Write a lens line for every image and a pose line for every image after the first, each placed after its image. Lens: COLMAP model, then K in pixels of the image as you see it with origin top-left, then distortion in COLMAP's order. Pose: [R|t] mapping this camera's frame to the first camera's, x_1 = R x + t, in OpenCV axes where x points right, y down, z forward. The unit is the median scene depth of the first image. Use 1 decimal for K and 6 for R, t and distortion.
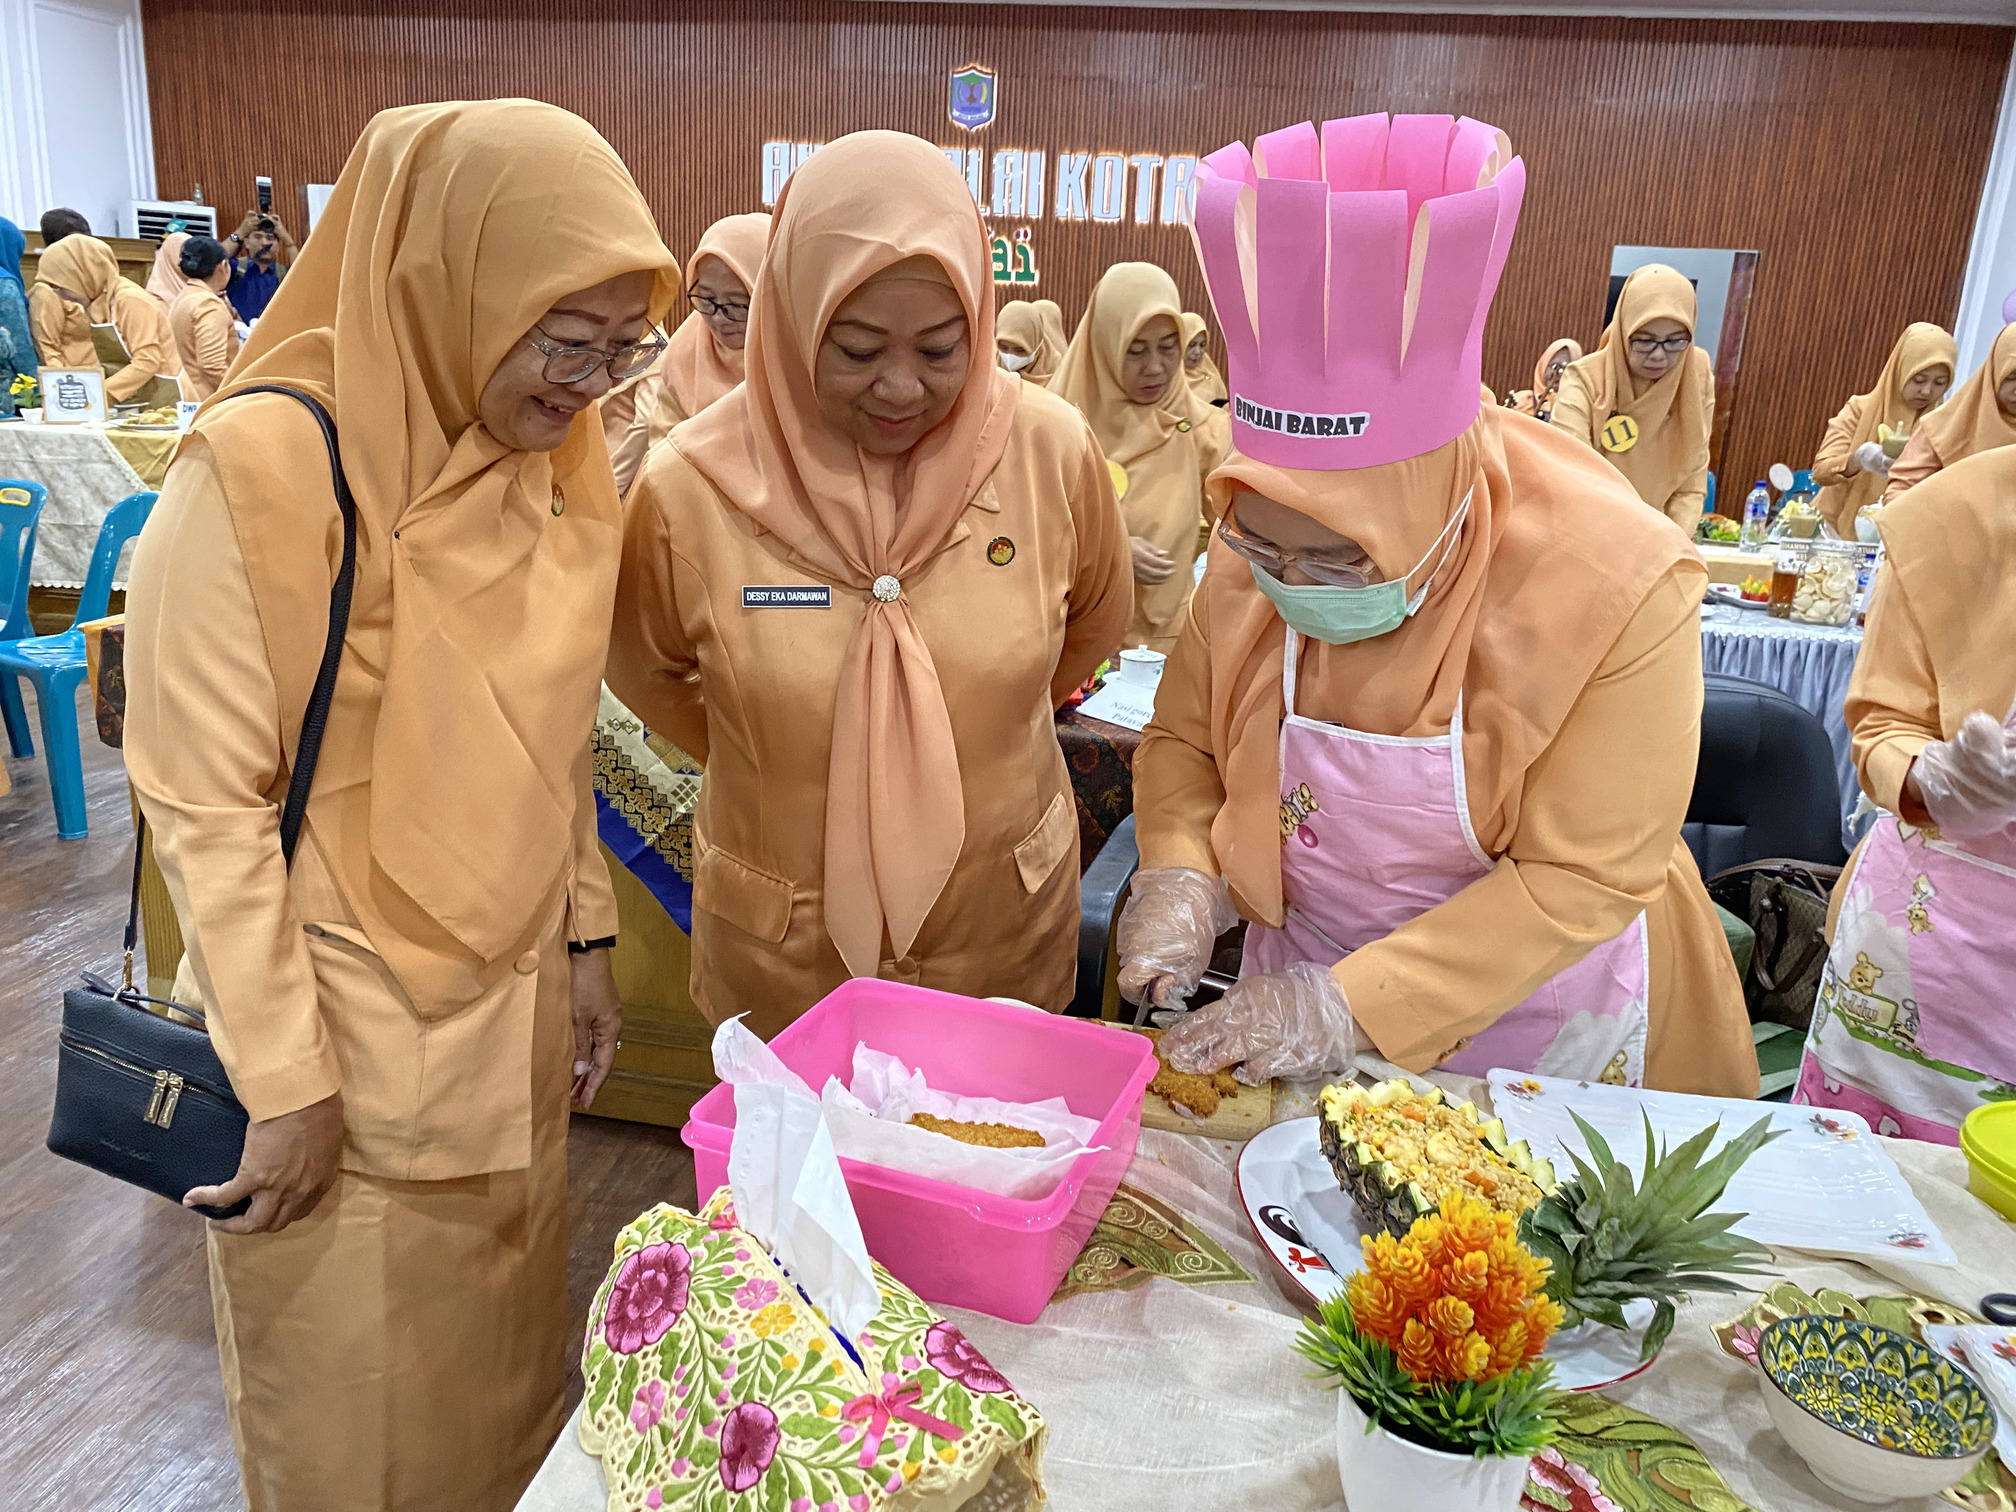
lens RADIAL K [[1511.9, 0, 1002.4], [0, 1511.9, 786.2], [0, 0, 1]] dist [-0.012834, -0.005299]
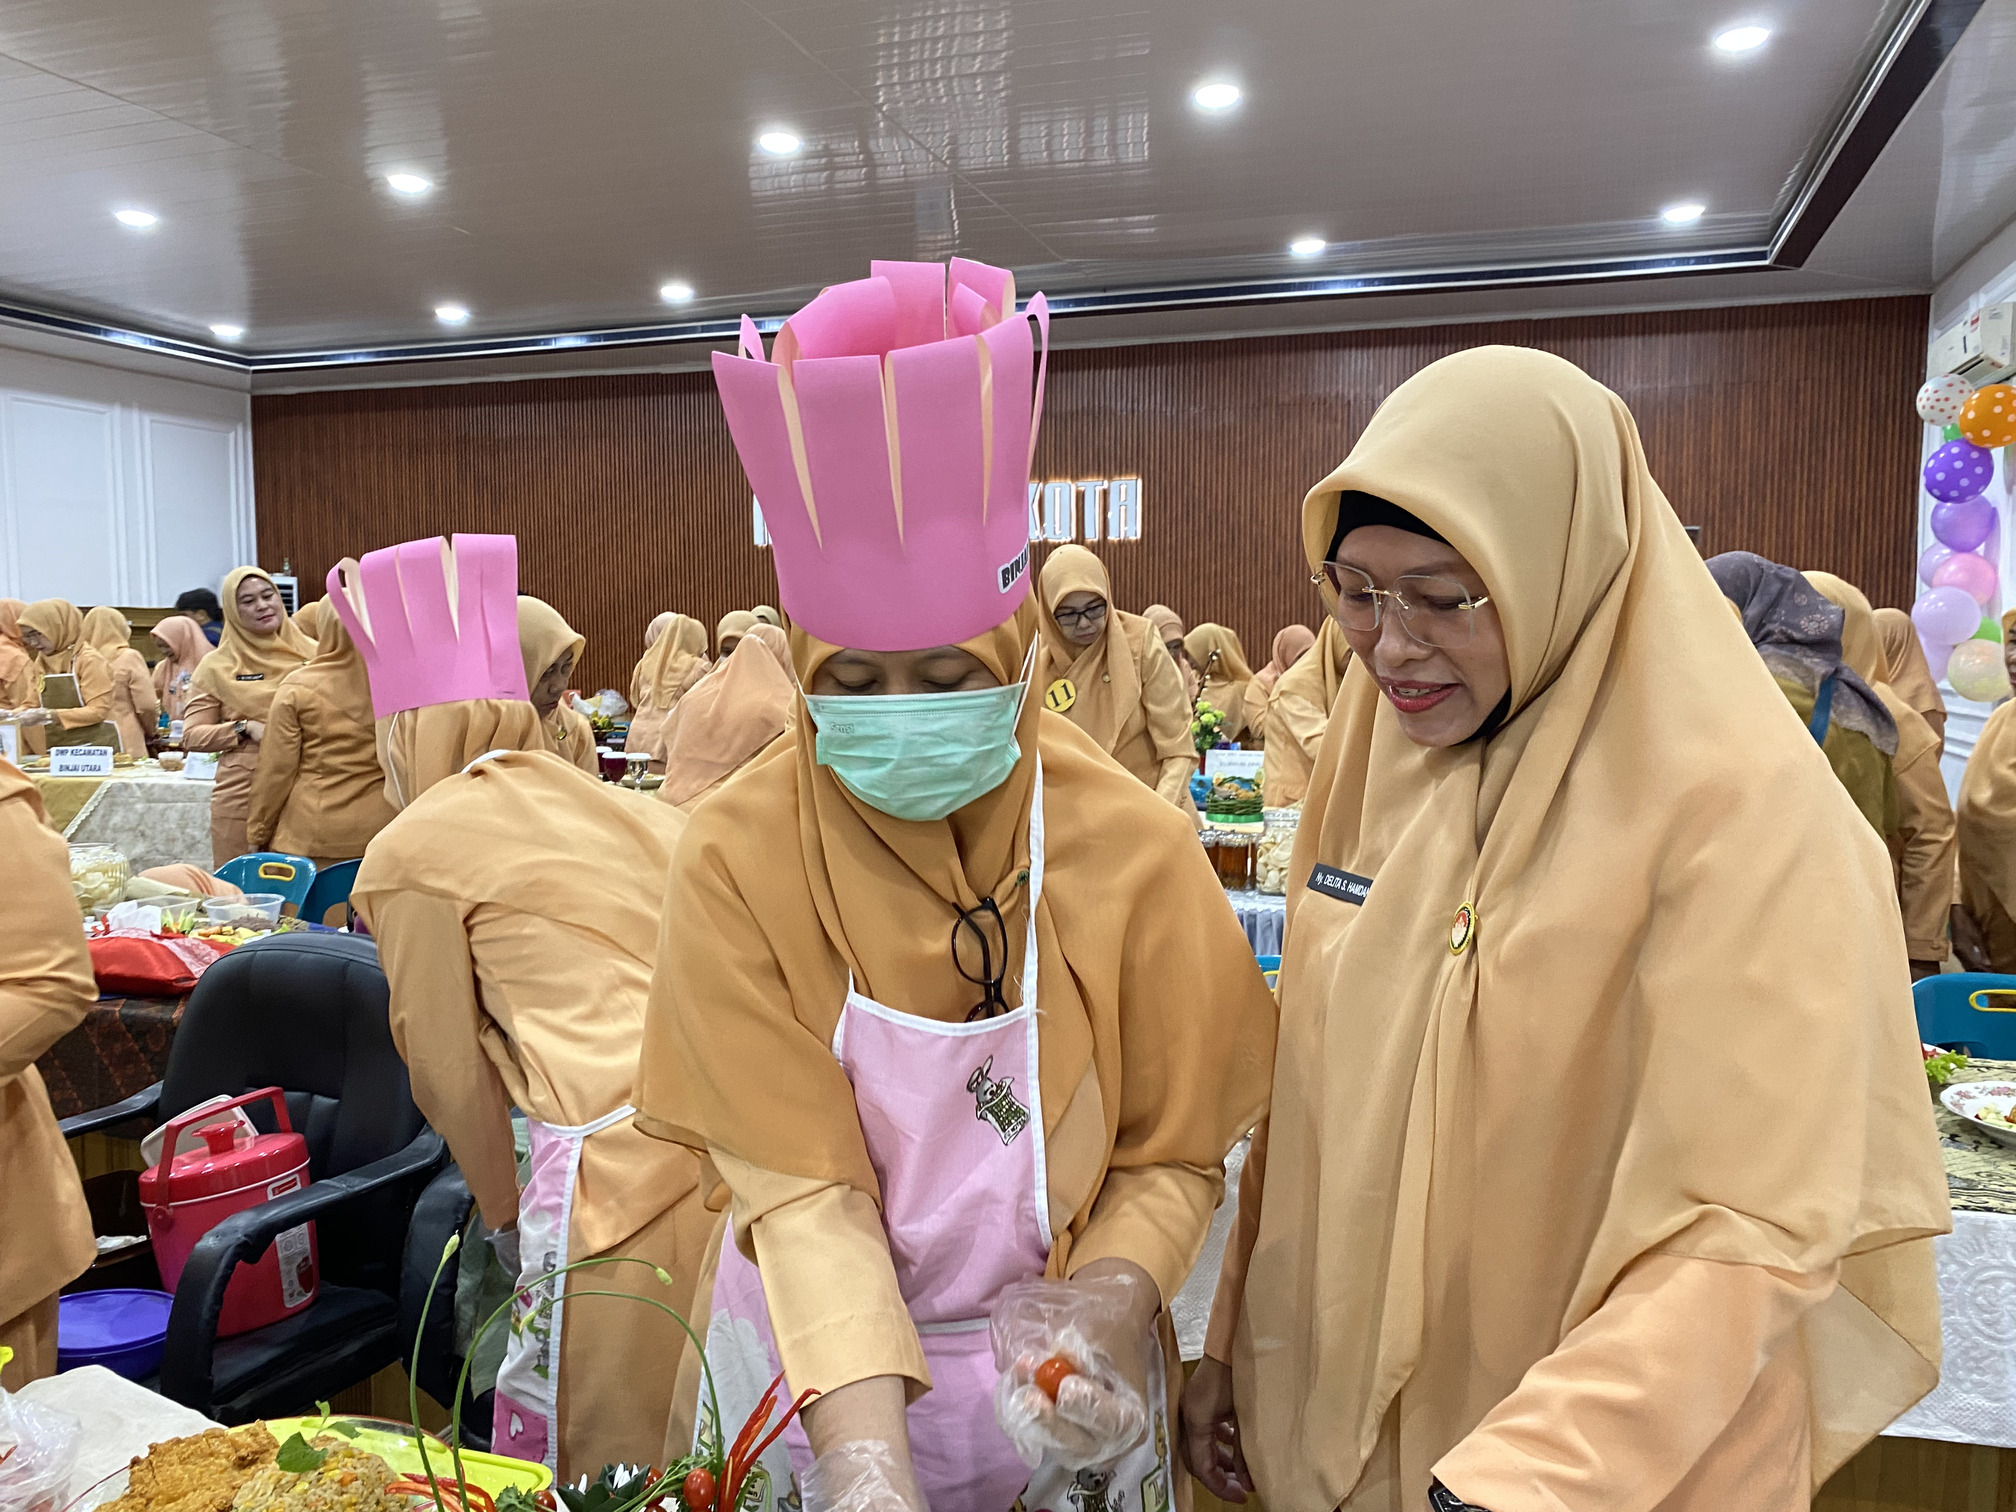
lens RADIAL K [[1524.1, 0, 1008.0], [0, 1524.1, 756.0], [0, 0, 1]] dist [-0.004389, -0.036533]
pose [[0.989529, -0.043635, -0.137584, 0.186206], [0.012549, 0.975608, -0.219159, 0.000357], [0.143791, 0.215138, 0.965940, 0.011546]]
